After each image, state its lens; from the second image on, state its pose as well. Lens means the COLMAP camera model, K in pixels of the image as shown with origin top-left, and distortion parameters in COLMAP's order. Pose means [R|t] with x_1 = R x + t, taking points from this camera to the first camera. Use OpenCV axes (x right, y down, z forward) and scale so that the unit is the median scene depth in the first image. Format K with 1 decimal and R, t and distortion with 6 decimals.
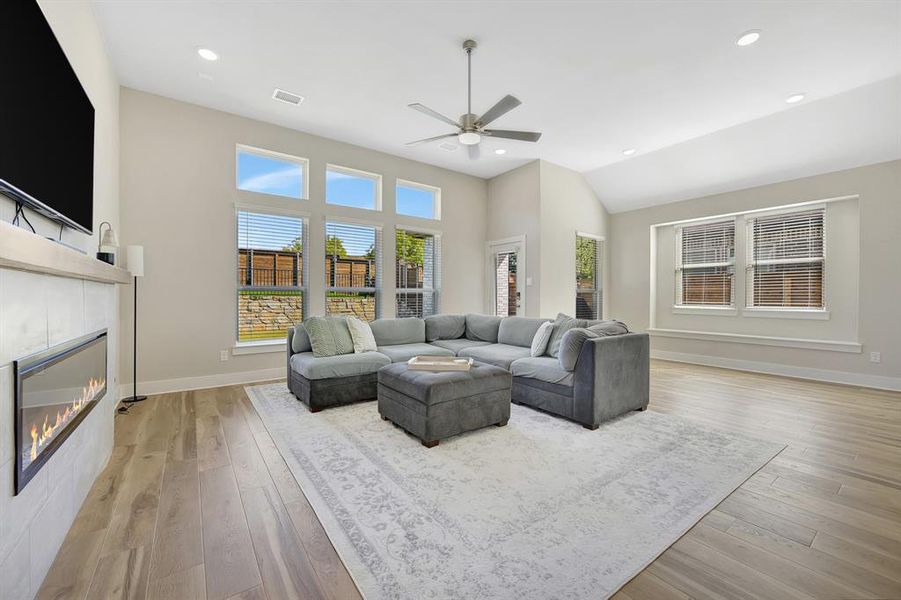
lens RADIAL K [[367.9, 0, 449.9], [0, 367.9, 303.4], [0, 0, 1]] dist [0.000298, -0.000026]
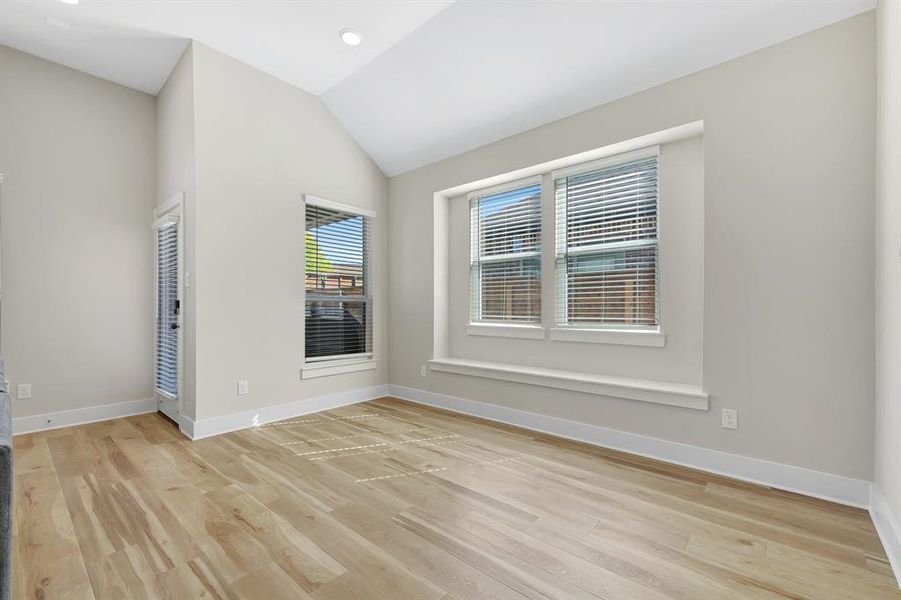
lens RADIAL K [[377.3, 0, 454.0], [0, 377.3, 312.0], [0, 0, 1]] dist [-0.001870, -0.000164]
pose [[0.979089, 0.002666, 0.203416, 0.506631], [0.000710, 0.999863, -0.016519, -0.000564], [-0.203432, 0.016318, 0.978953, 0.421990]]
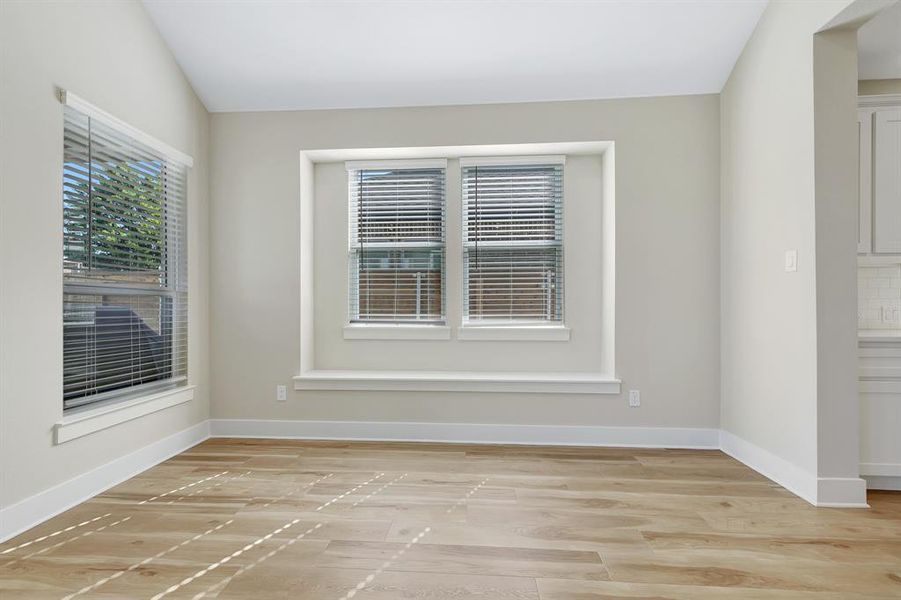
lens RADIAL K [[367.9, 0, 449.9], [0, 367.9, 303.4], [0, 0, 1]] dist [0.000298, -0.000026]
pose [[0.663110, 0.000150, 0.748522, 0.366659], [0.021214, 0.999595, -0.018993, -0.009248], [-0.748221, 0.028474, 0.662838, 0.629810]]
